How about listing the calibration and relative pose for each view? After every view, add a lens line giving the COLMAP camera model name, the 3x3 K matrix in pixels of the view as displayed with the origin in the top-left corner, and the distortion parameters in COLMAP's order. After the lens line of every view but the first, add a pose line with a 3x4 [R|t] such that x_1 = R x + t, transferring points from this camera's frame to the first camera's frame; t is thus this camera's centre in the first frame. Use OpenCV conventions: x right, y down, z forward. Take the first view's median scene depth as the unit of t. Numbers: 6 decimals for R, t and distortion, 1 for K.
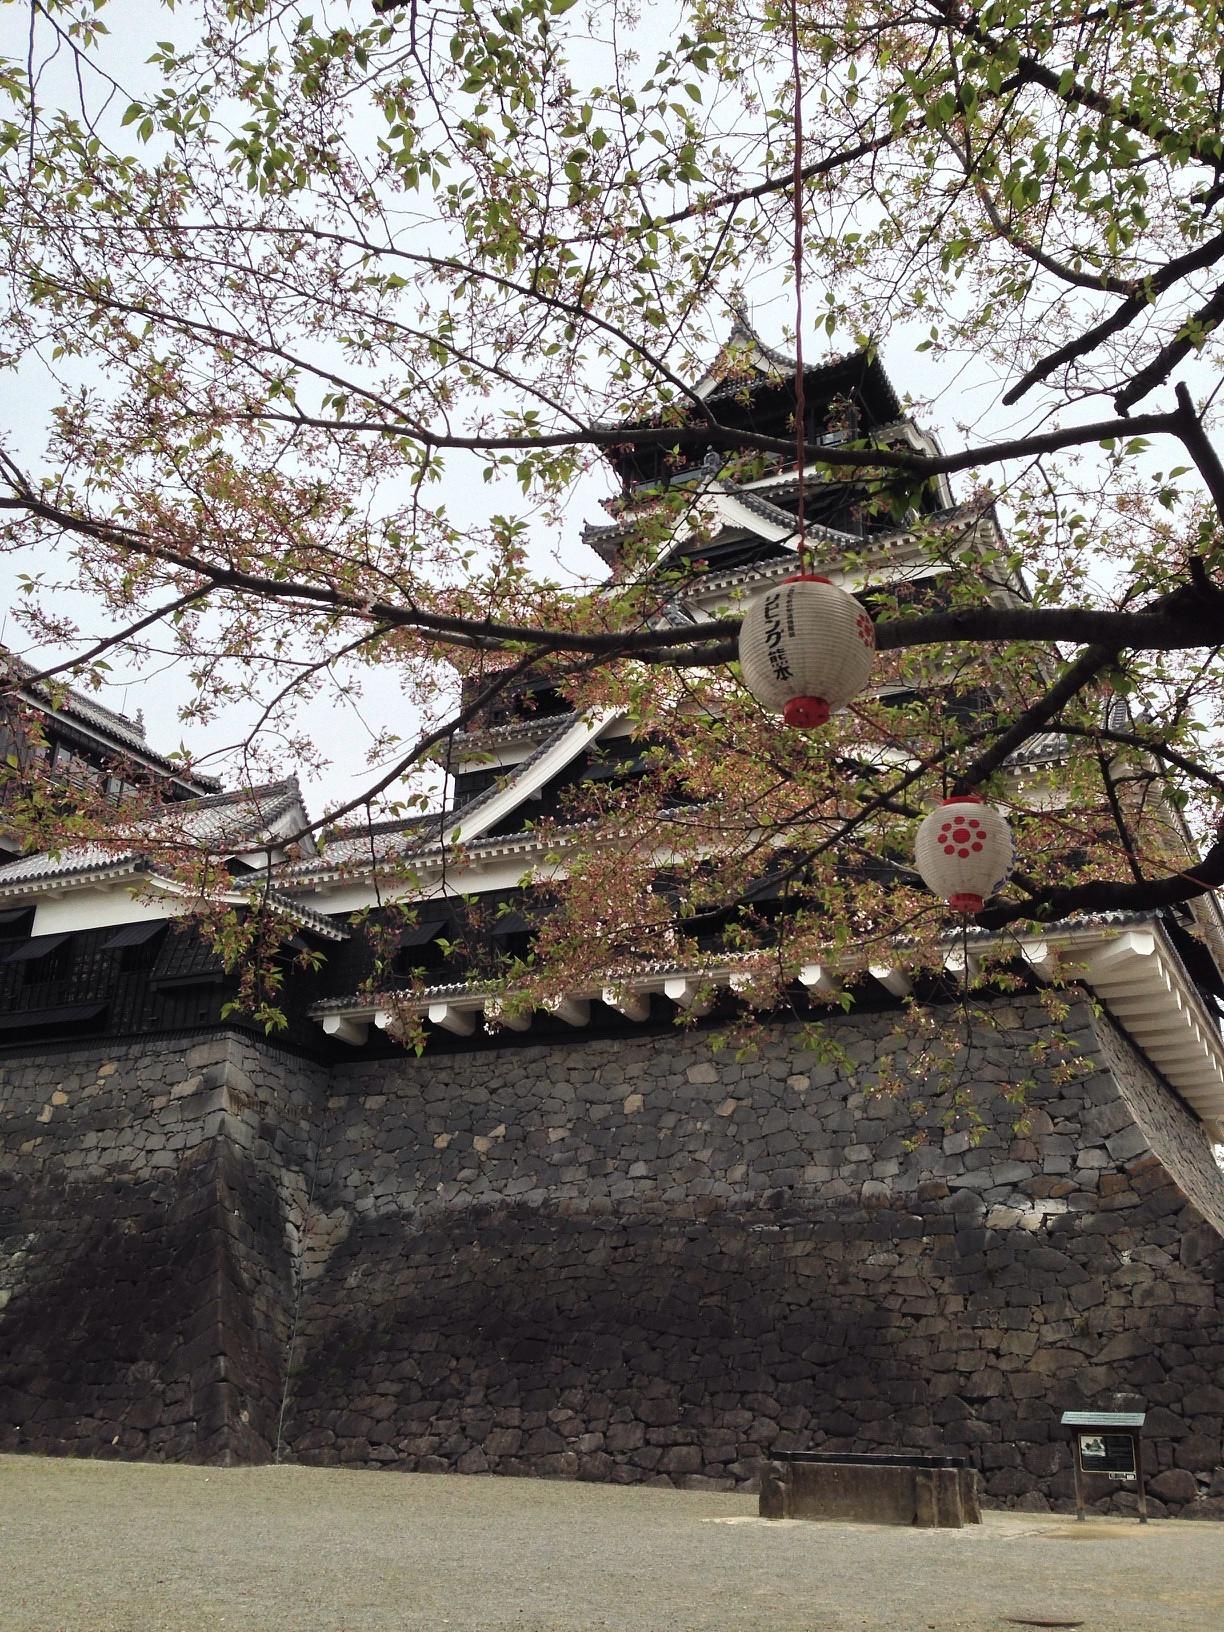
lens RADIAL K [[1495.1, 0, 635.3], [0, 1495.1, 802.8], [0, 0, 1]] dist [0.069743, 0.000000]
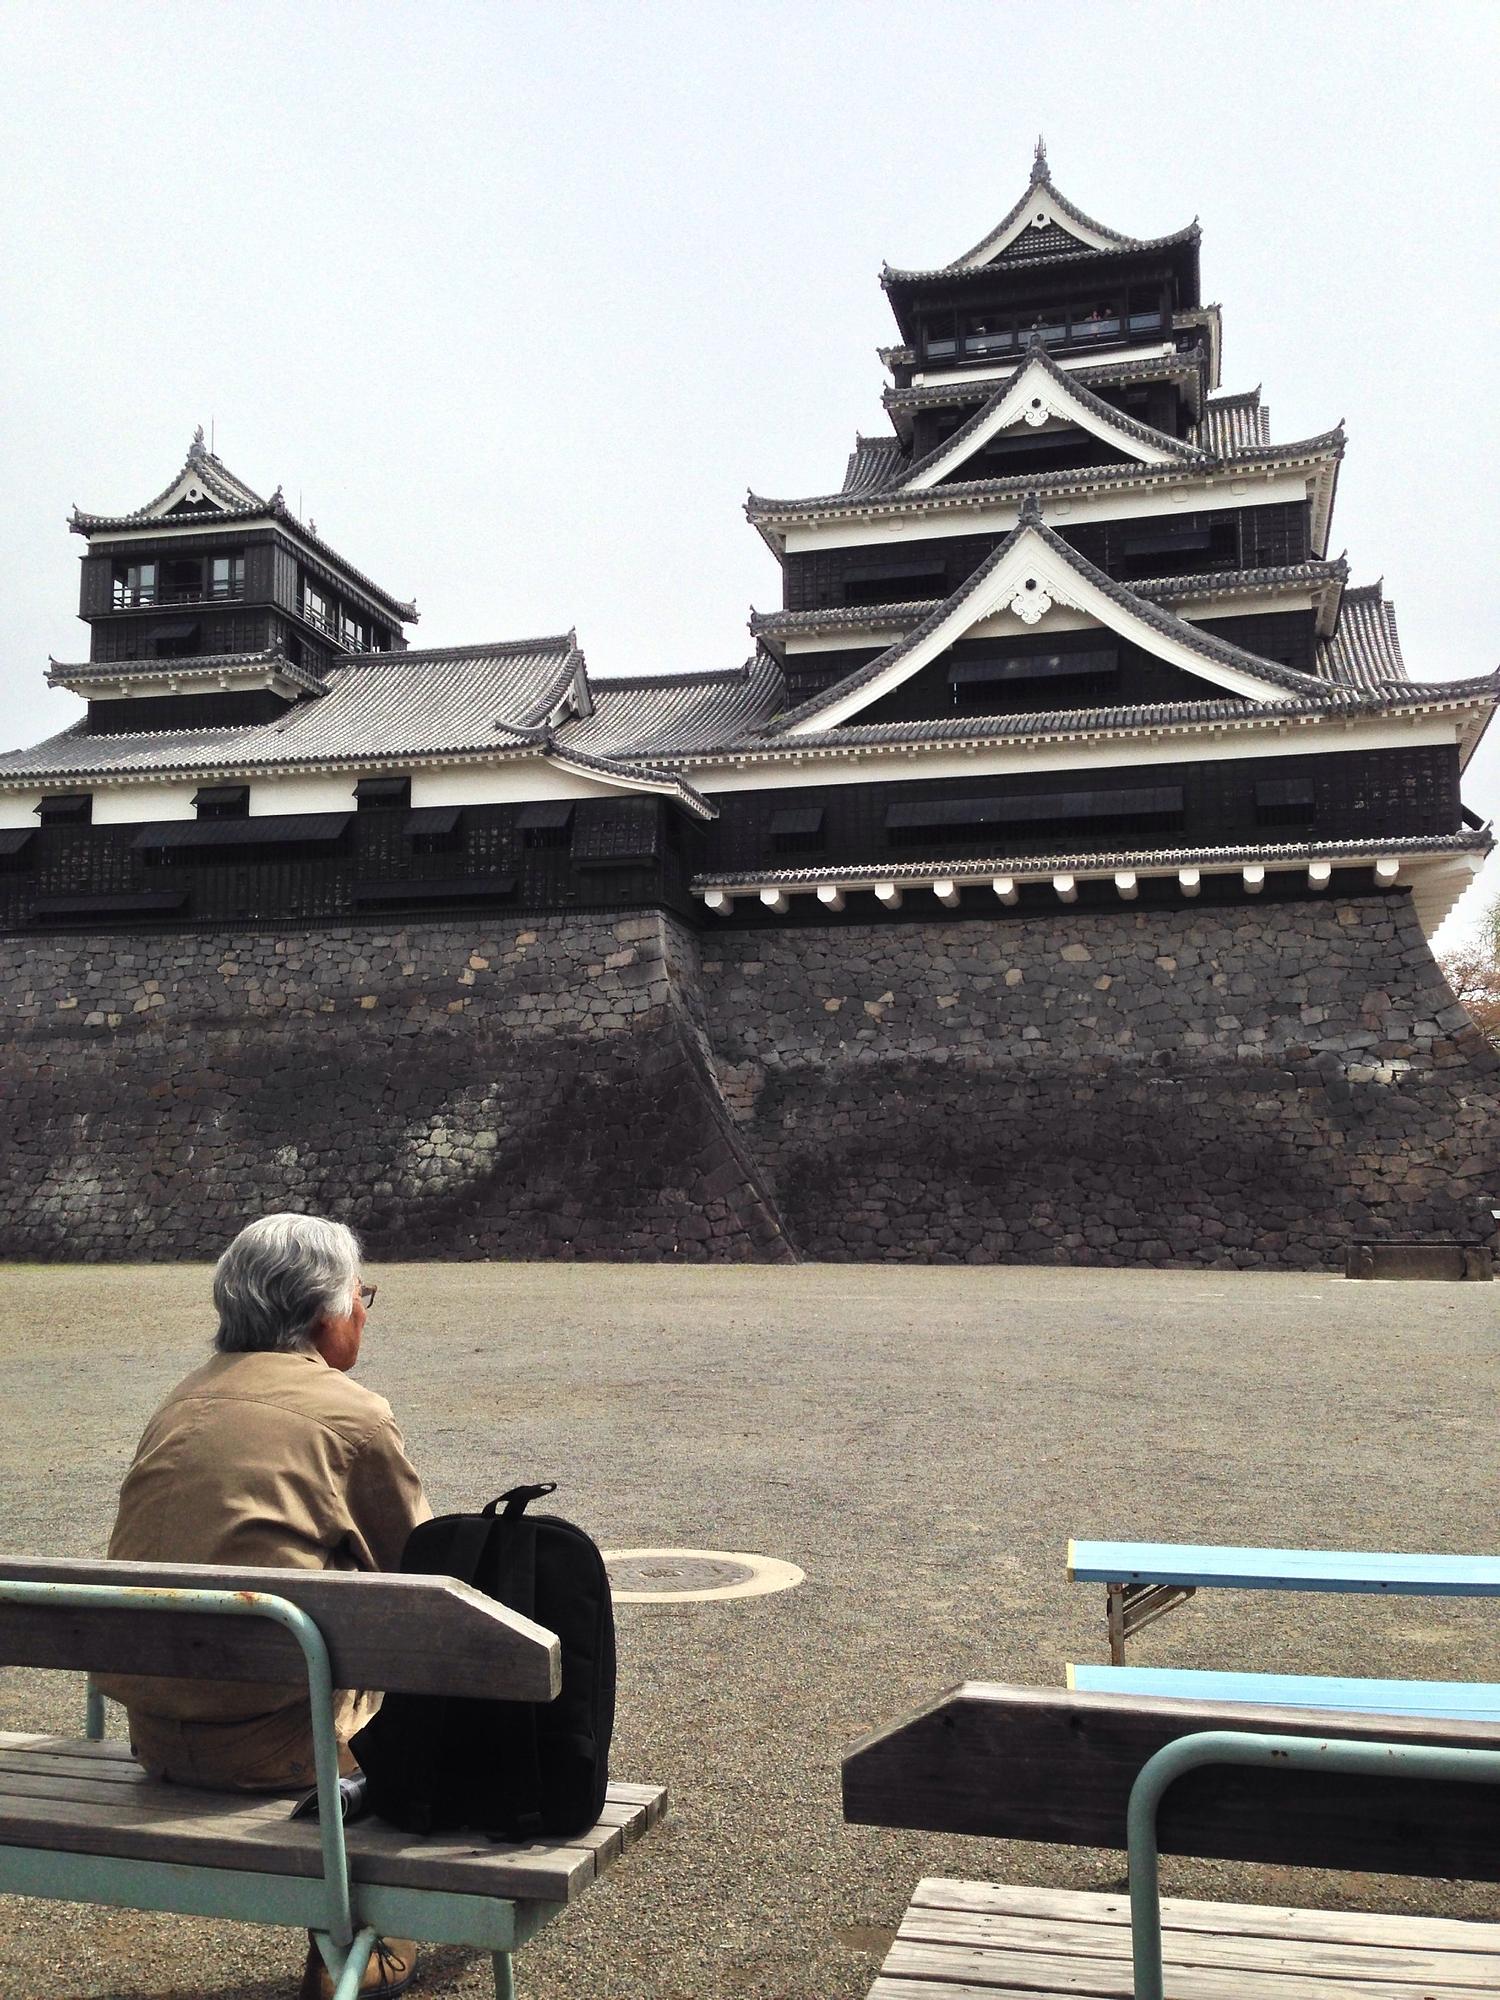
lens RADIAL K [[1832.2, 0, 769.5], [0, 1832.2, 1000.7], [0, 0, 1]] dist [0.069743, 0.000000]
pose [[0.975965, -0.000294, 0.217926, -0.517550], [-0.056504, 0.965461, 0.254347, -0.139845], [-0.210474, -0.260548, 0.942240, -0.324940]]
